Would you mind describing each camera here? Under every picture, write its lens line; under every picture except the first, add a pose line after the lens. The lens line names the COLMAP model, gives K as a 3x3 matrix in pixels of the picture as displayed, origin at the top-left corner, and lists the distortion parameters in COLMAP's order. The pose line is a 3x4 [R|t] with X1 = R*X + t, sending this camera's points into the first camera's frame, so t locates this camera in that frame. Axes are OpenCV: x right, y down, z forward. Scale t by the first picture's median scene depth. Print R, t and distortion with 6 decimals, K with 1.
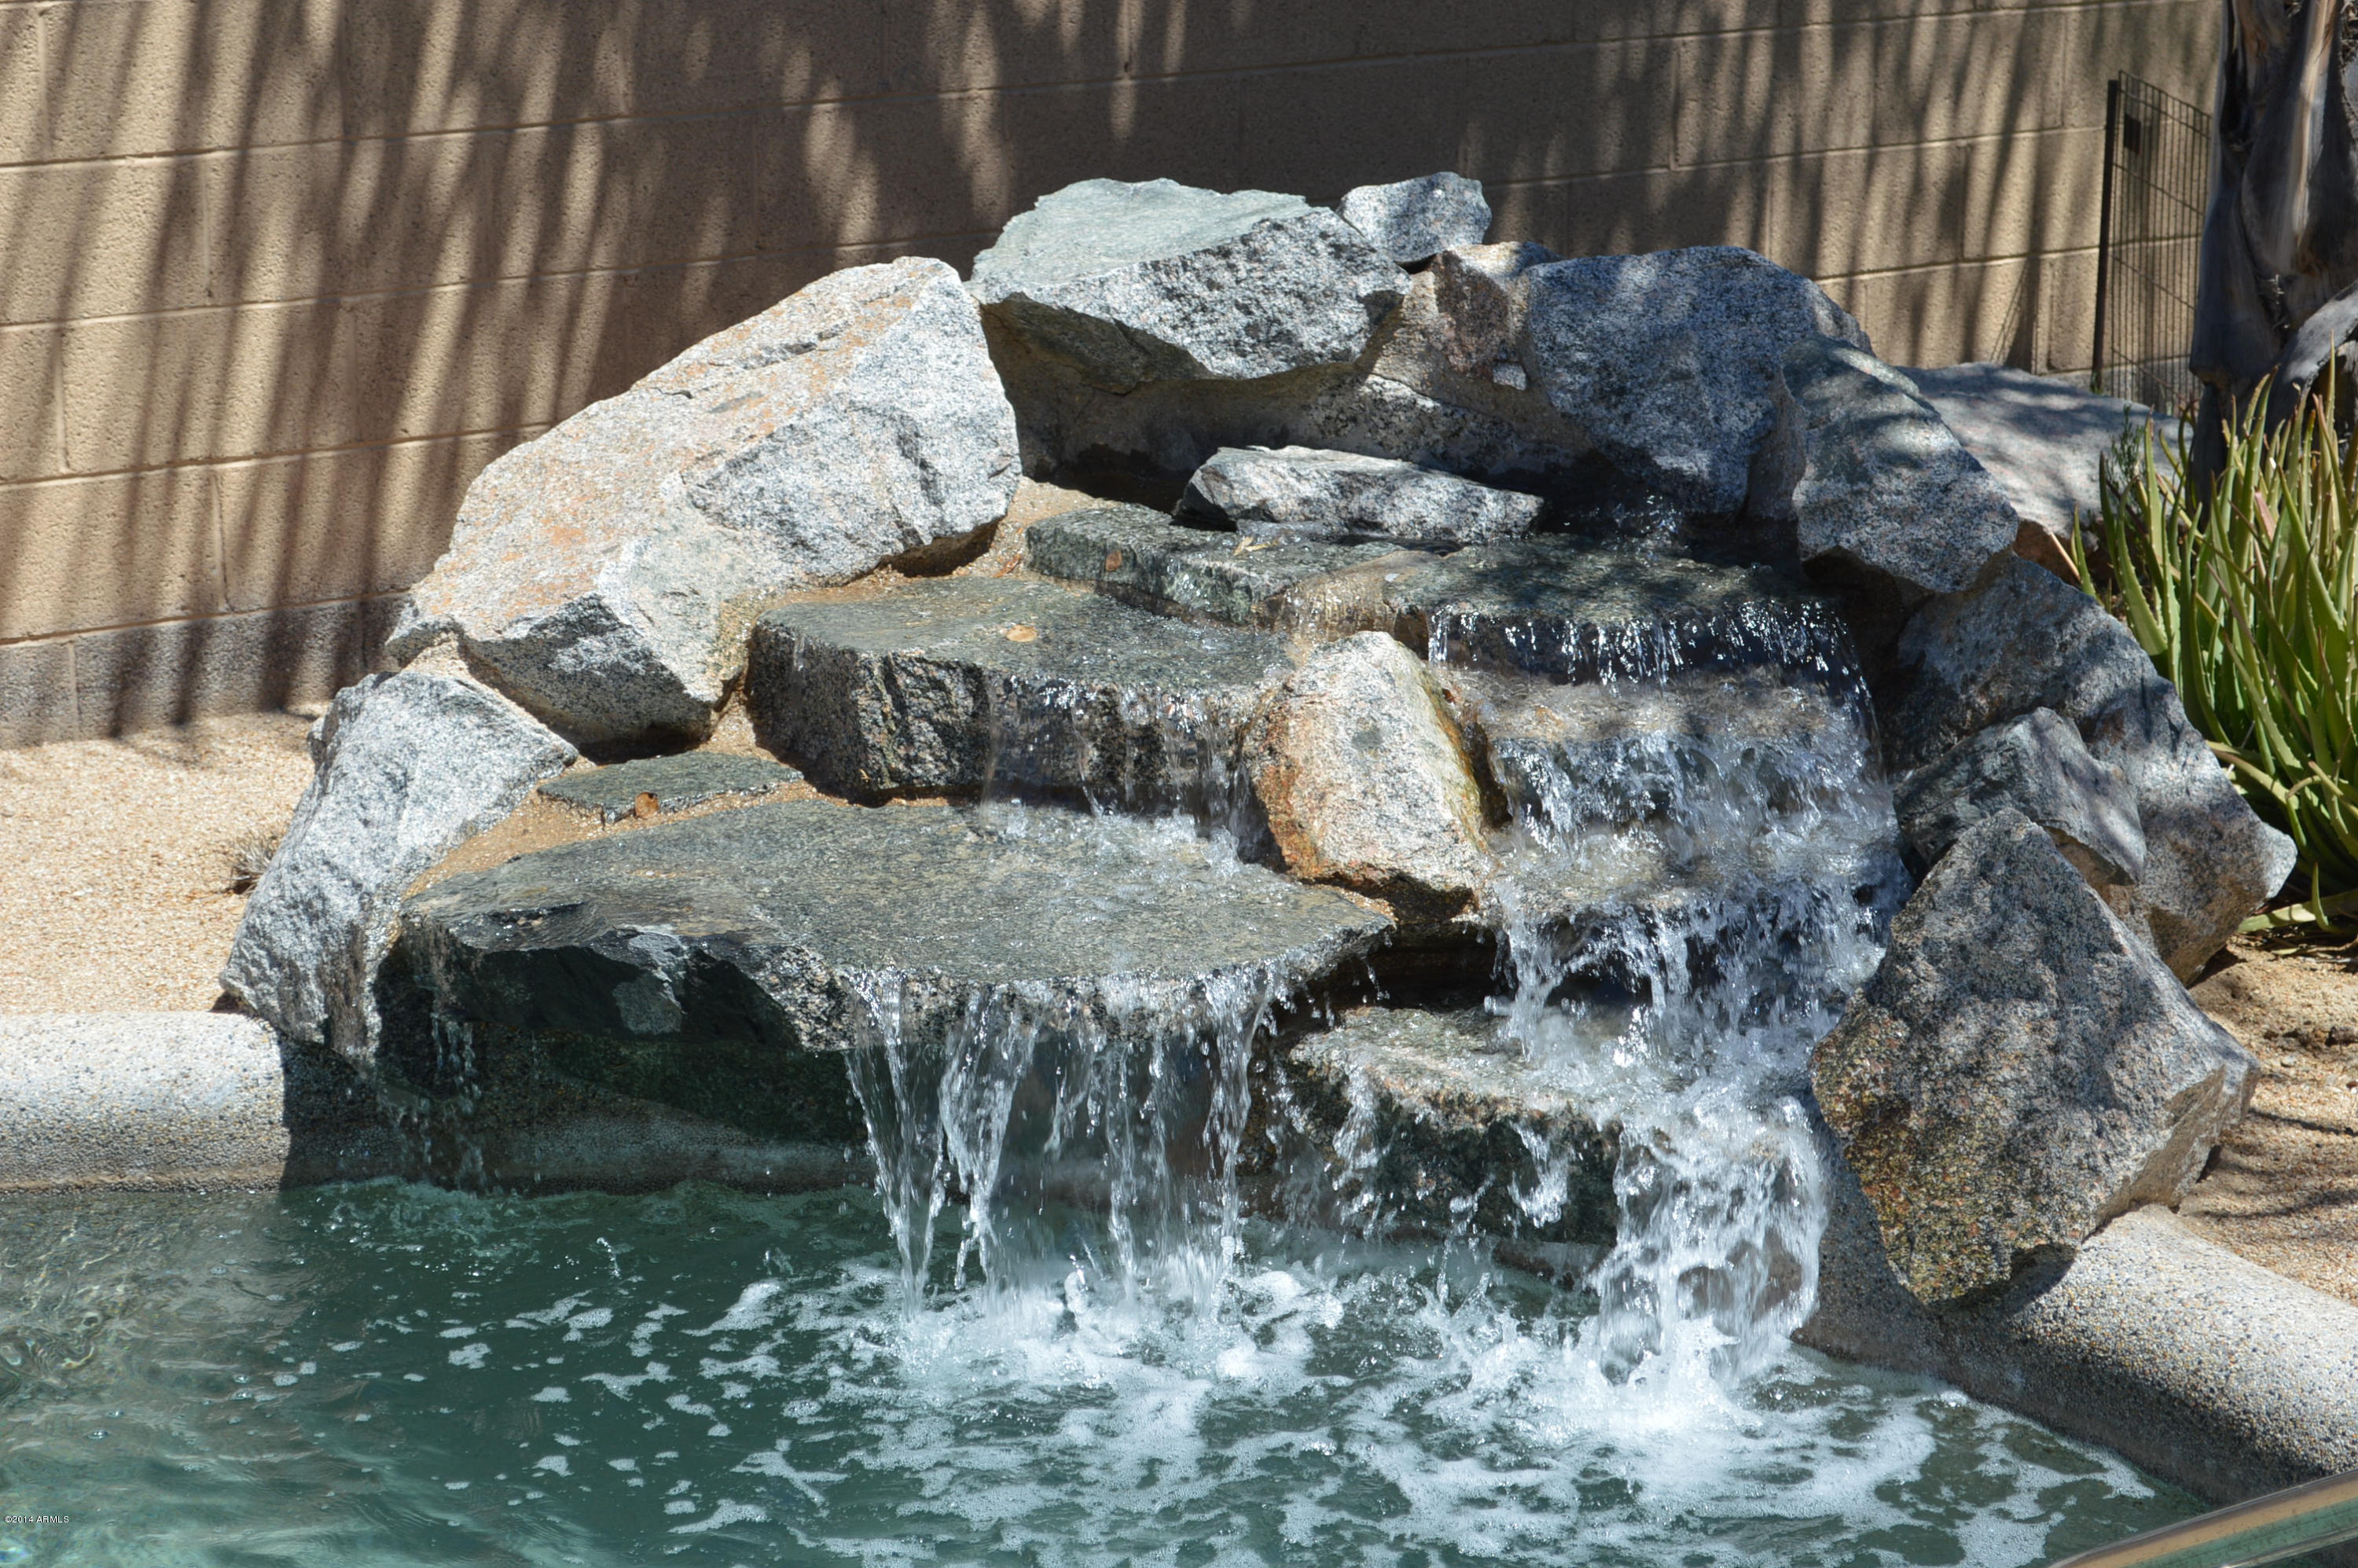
lens RADIAL K [[5194.9, 0, 1179.0], [0, 5194.9, 784.0], [0, 0, 1]] dist [0.032693, 0.030213]
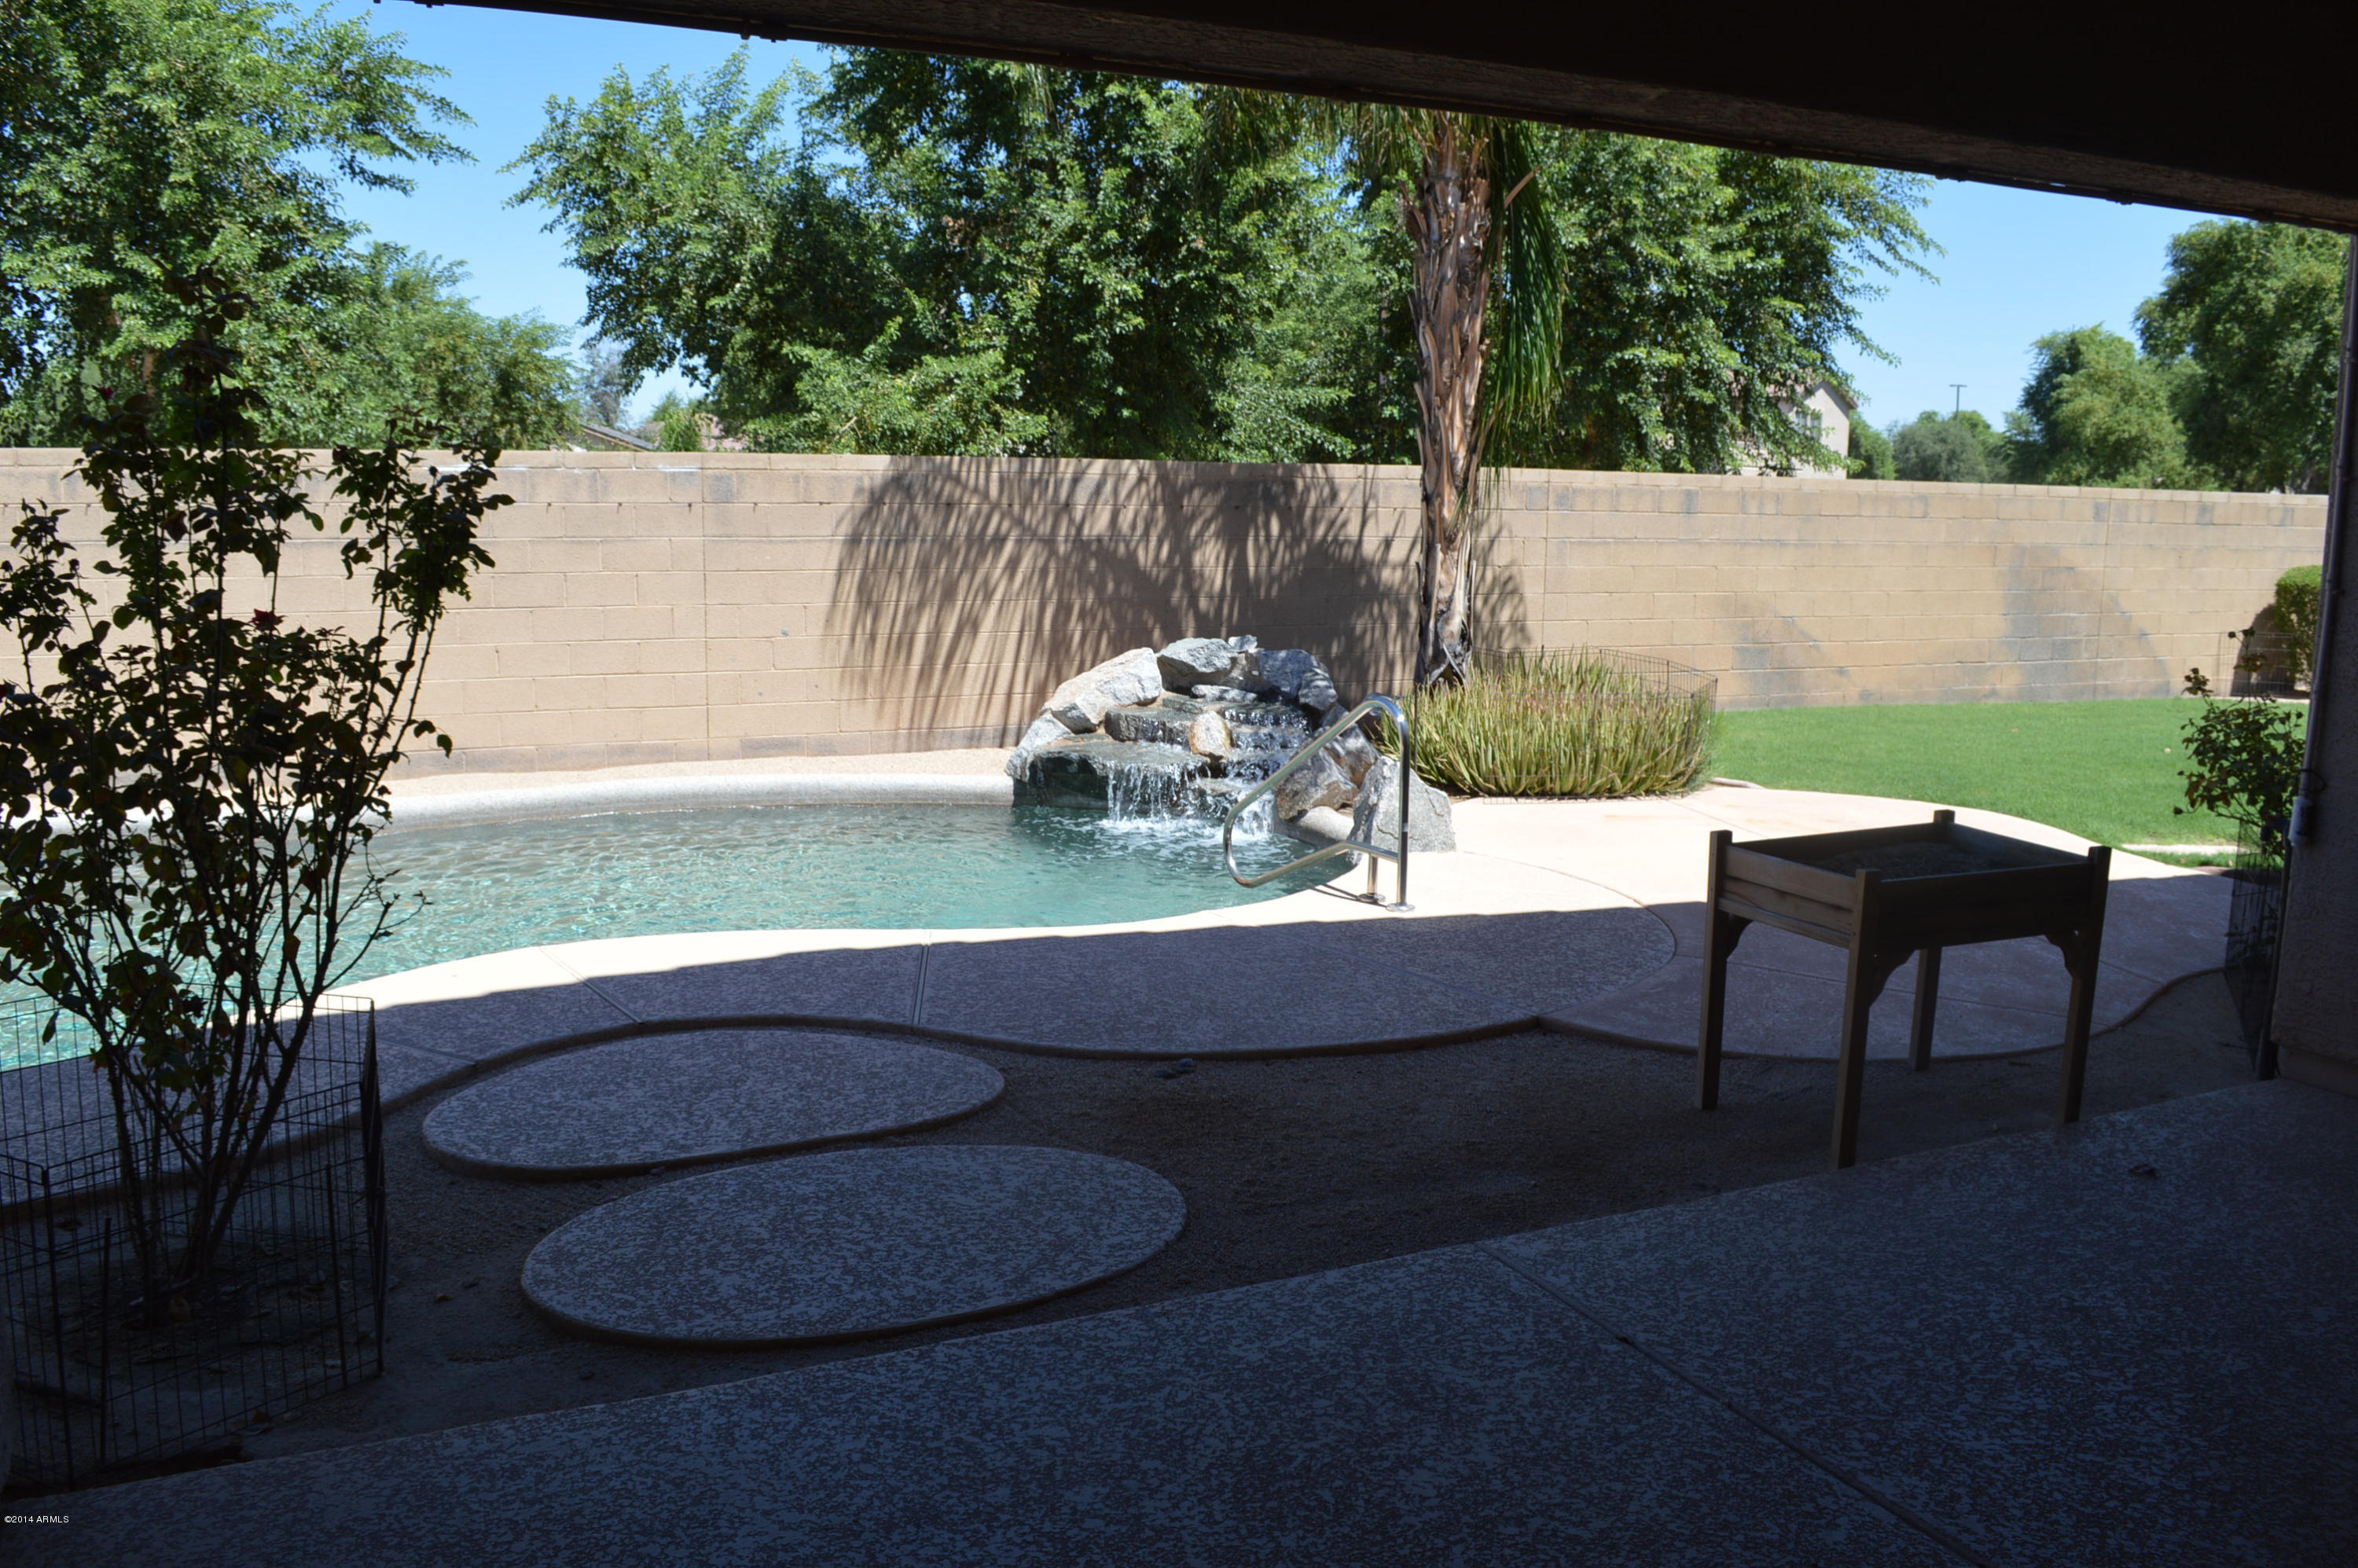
lens RADIAL K [[1861.7, 0, 1179.0], [0, 1861.7, 784.0], [0, 0, 1]] dist [-0.105392, 0.035730]
pose [[0.985965, 0.035848, -0.163057, 0.315595], [-0.050994, 0.994665, -0.089674, 0.217248], [0.158973, 0.096731, 0.982533, -0.891184]]
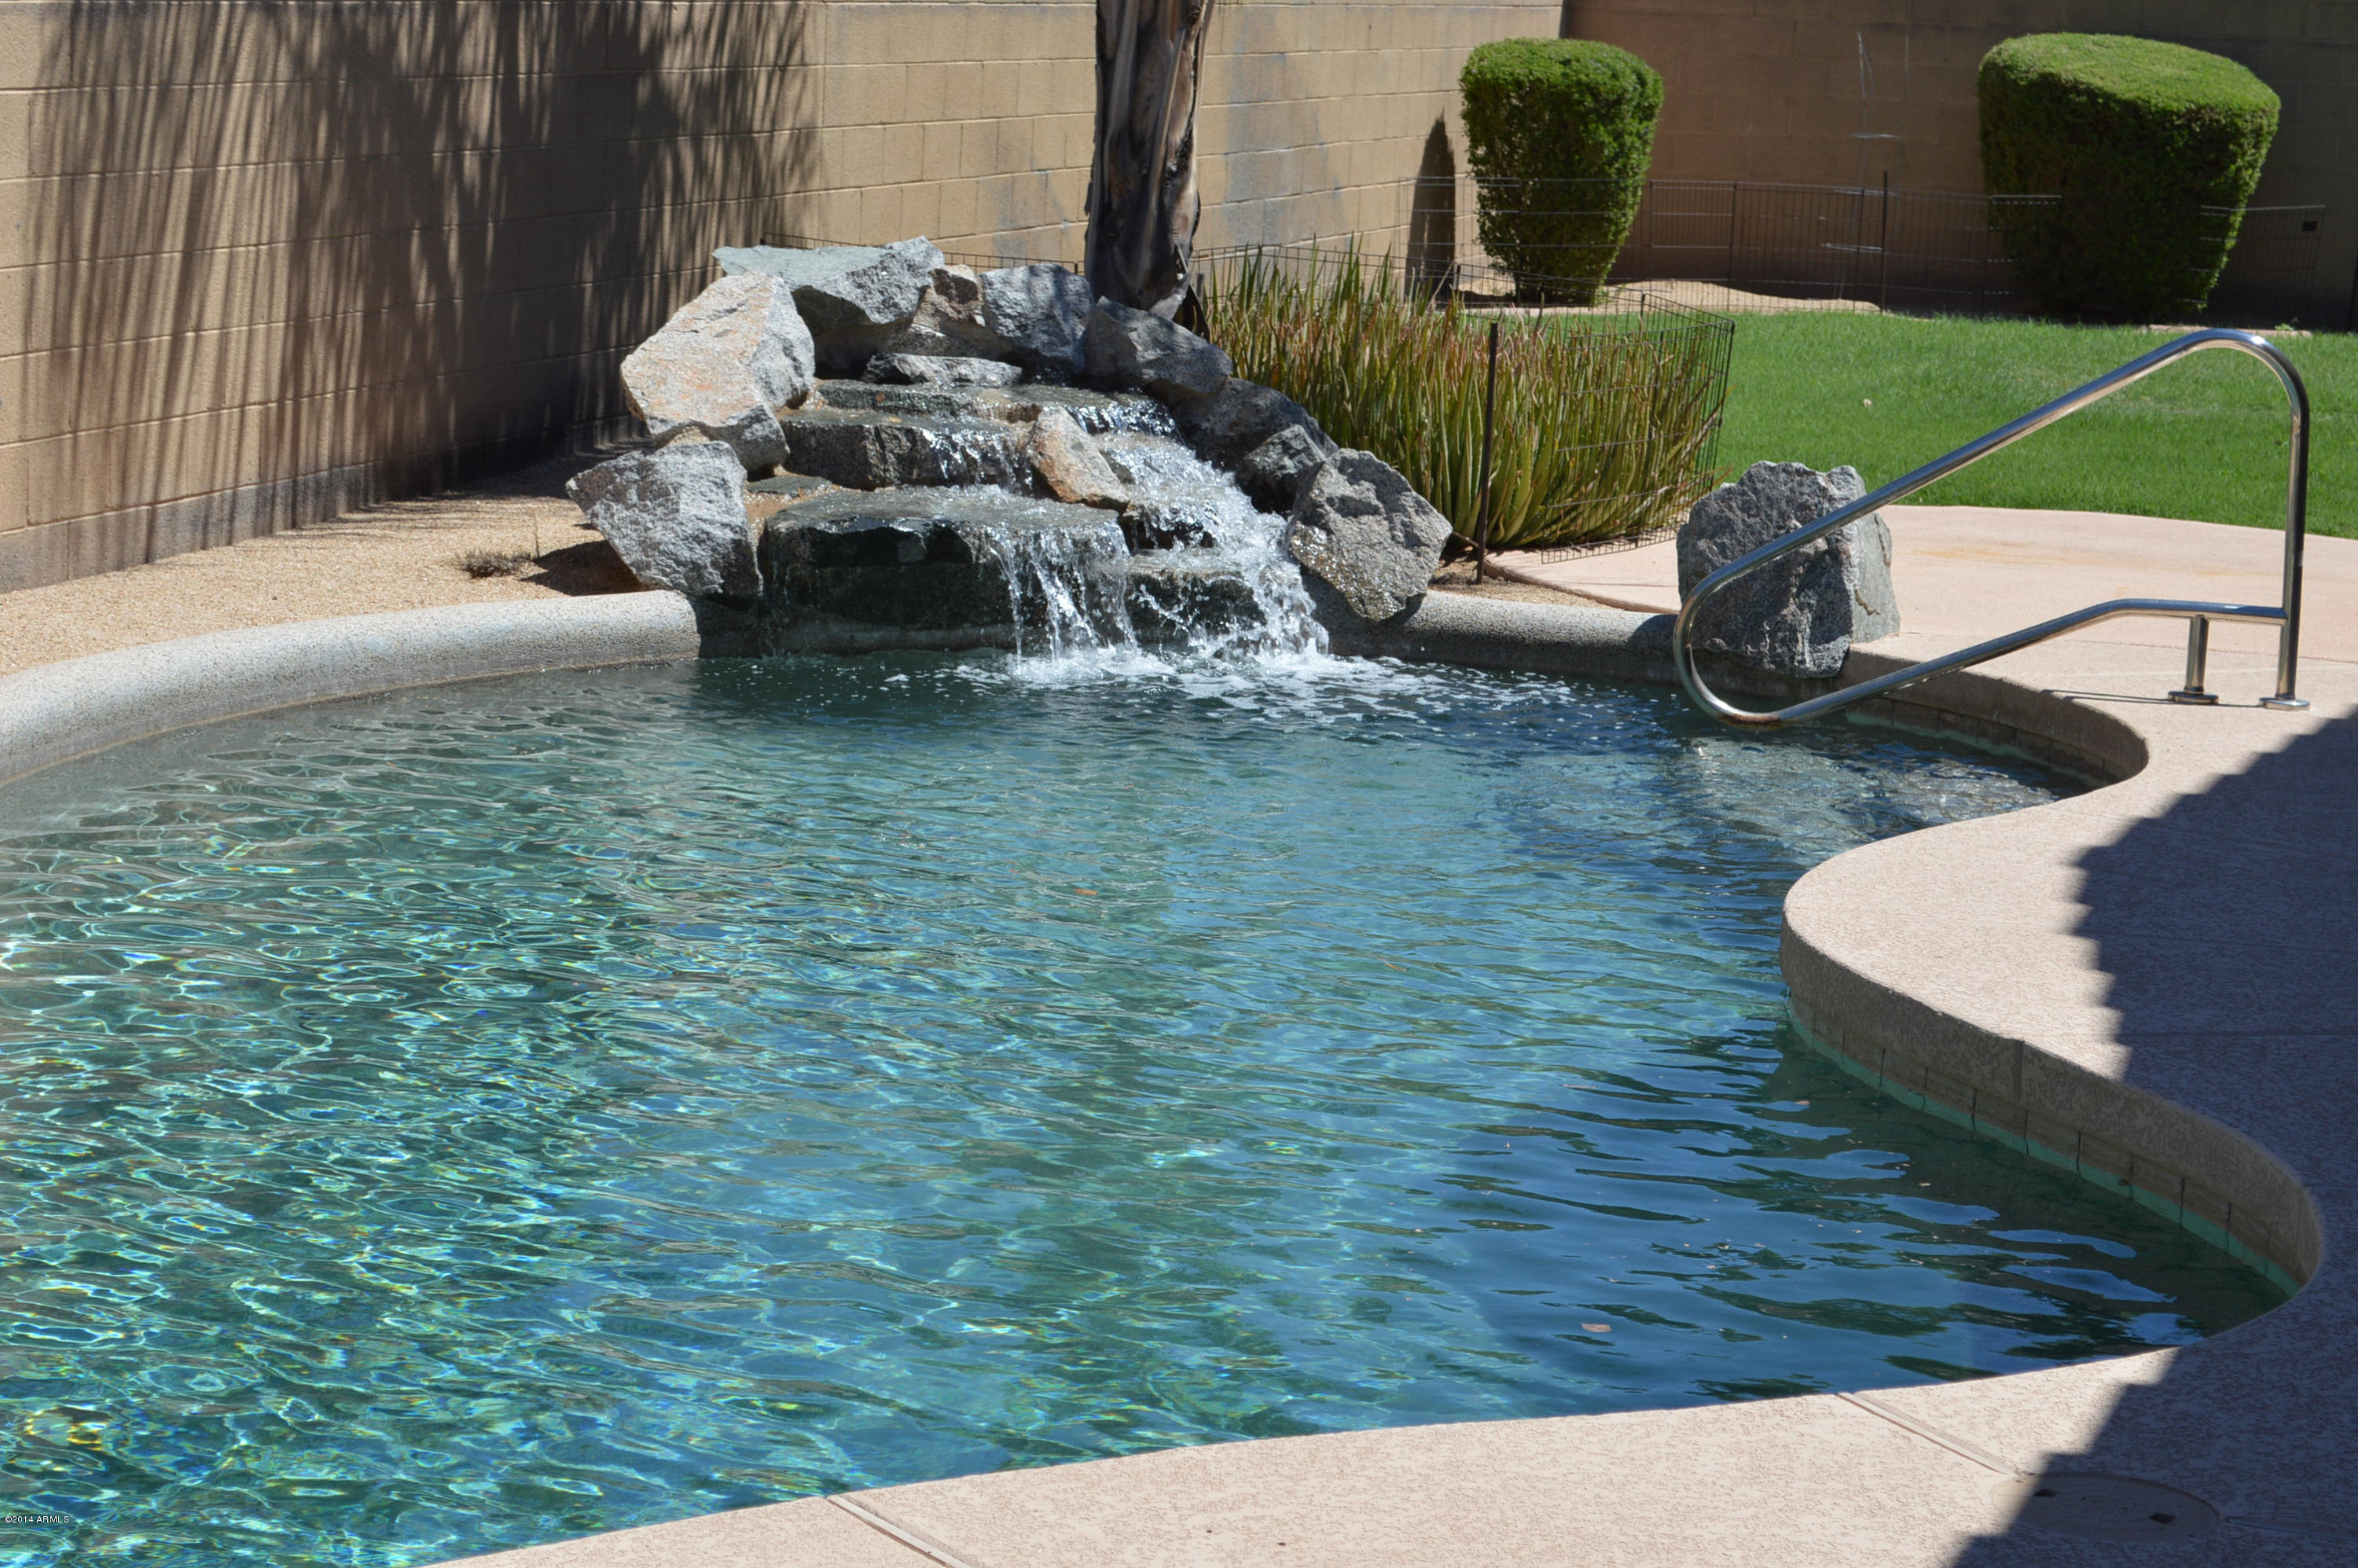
lens RADIAL K [[5294.6, 0, 1179.0], [0, 5294.6, 784.0], [0, 0, 1]] dist [0.018806, -0.459573]
pose [[0.775722, -0.068467, 0.627350, -1.450690], [0.115359, 0.992732, -0.034297, 0.232089], [-0.620442, 0.098975, 0.777982, -0.926260]]
